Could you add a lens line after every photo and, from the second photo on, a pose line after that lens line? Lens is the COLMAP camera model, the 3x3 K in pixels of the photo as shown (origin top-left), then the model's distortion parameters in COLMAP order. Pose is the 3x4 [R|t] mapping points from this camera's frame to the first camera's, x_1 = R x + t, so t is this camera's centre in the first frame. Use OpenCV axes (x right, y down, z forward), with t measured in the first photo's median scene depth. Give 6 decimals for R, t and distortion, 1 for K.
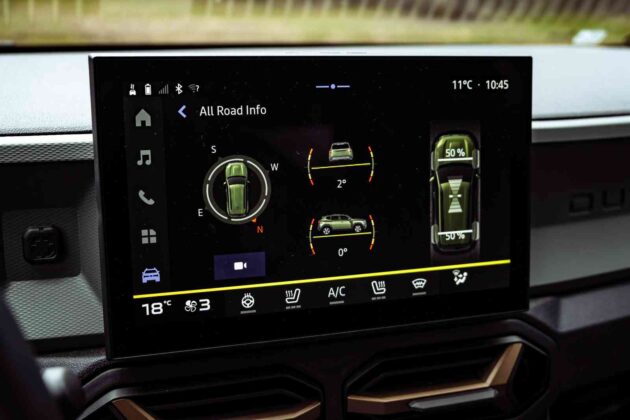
lens RADIAL K [[801.5, 0, 315.0], [0, 801.5, 210.0], [0, 0, 1]] dist [-0.007314, -0.036231]
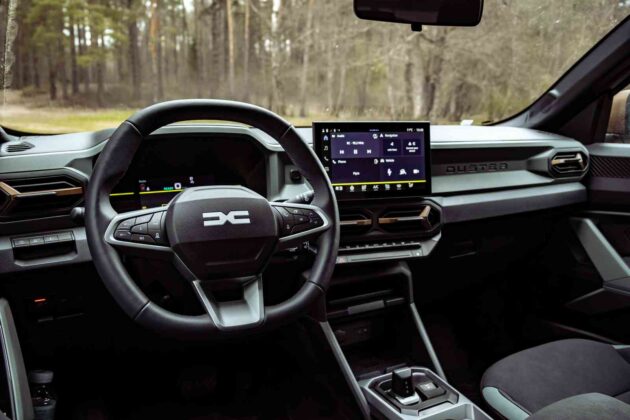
lens RADIAL K [[508.6, 0, 315.0], [0, 508.6, 210.0], [0, 0, 1]] dist [-0.012372, -0.003267]
pose [[0.998973, -0.007490, -0.044686, -0.146703], [0.004342, 0.997528, -0.070132, 0.369734], [0.045100, 0.069866, 0.996536, -1.300728]]
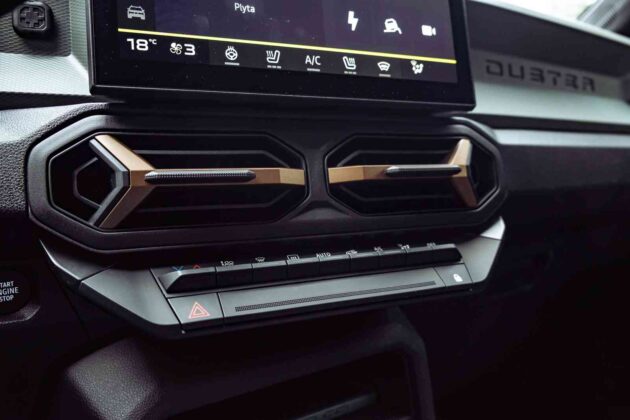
lens RADIAL K [[508.6, 0, 315.0], [0, 508.6, 210.0], [0, 0, 1]] dist [-0.012372, -0.003267]
pose [[0.994017, -0.048935, 0.097651, -0.048451], [0.067934, 0.977047, -0.201902, 0.448780], [-0.085529, 0.207328, 0.974525, 0.371000]]
